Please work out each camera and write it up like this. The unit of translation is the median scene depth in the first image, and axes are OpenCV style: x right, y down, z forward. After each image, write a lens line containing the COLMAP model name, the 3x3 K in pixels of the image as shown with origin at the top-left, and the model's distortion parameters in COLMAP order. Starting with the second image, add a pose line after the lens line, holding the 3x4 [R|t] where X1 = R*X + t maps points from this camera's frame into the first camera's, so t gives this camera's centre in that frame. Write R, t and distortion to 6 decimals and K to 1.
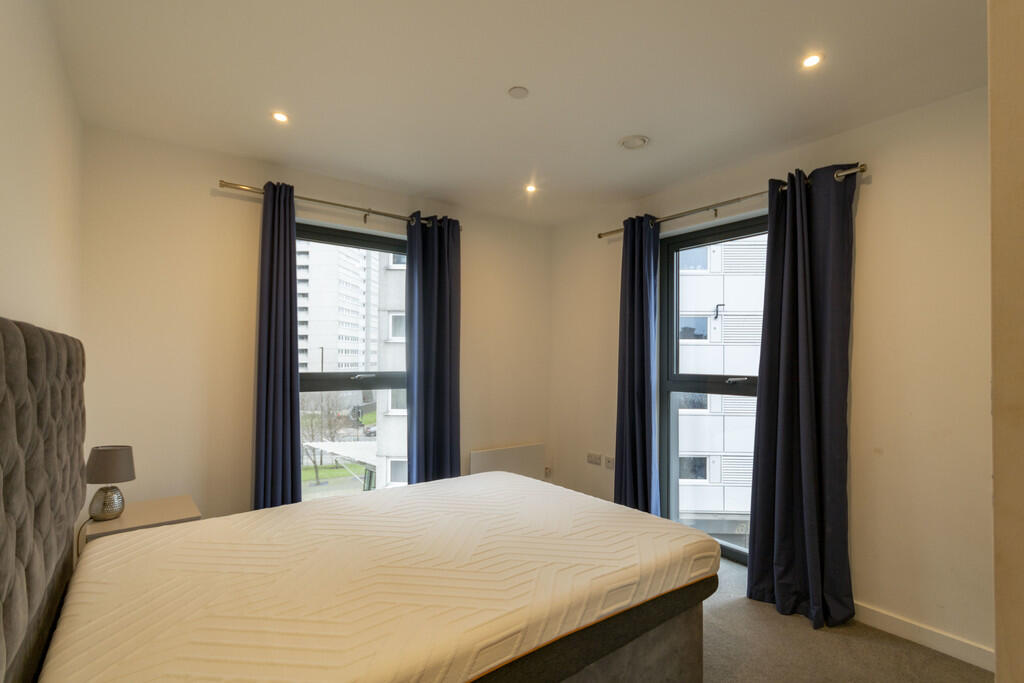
lens RADIAL K [[472.8, 0, 526.8], [0, 472.8, 350.4], [0, 0, 1]] dist [0.001994, 0.000324]
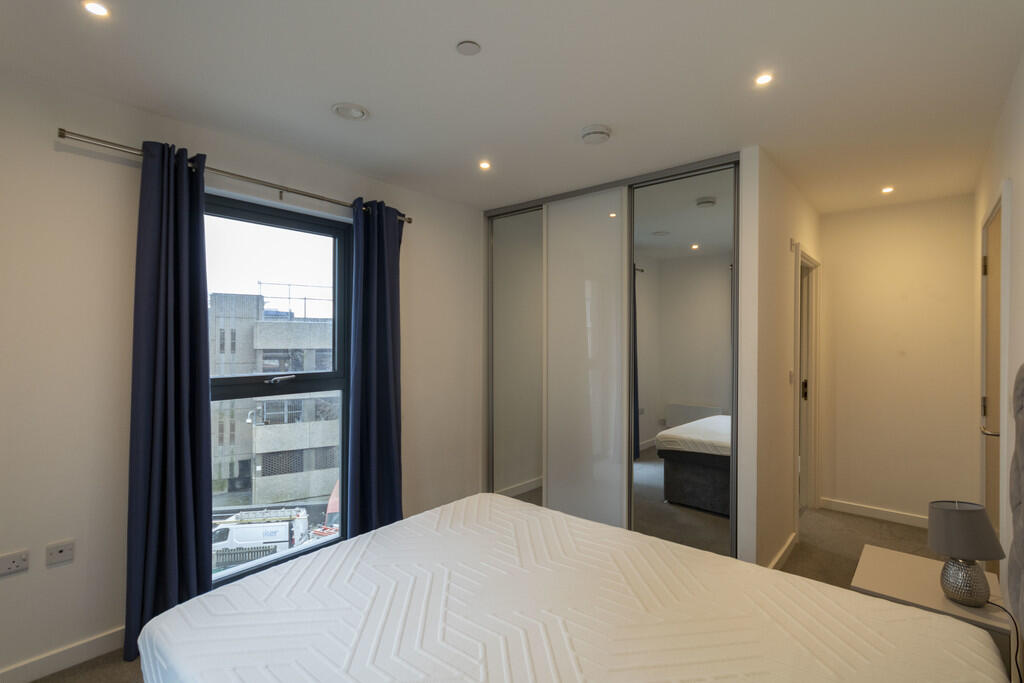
lens RADIAL K [[472.8, 0, 530.5], [0, 472.8, 352.1], [0, 0, 1]] dist [0.001994, 0.000324]
pose [[-0.196610, -0.000747, 0.980481, -0.620189], [-0.010066, 0.999949, -0.001257, 0.002464], [-0.980430, -0.010116, -0.196608, 0.779192]]
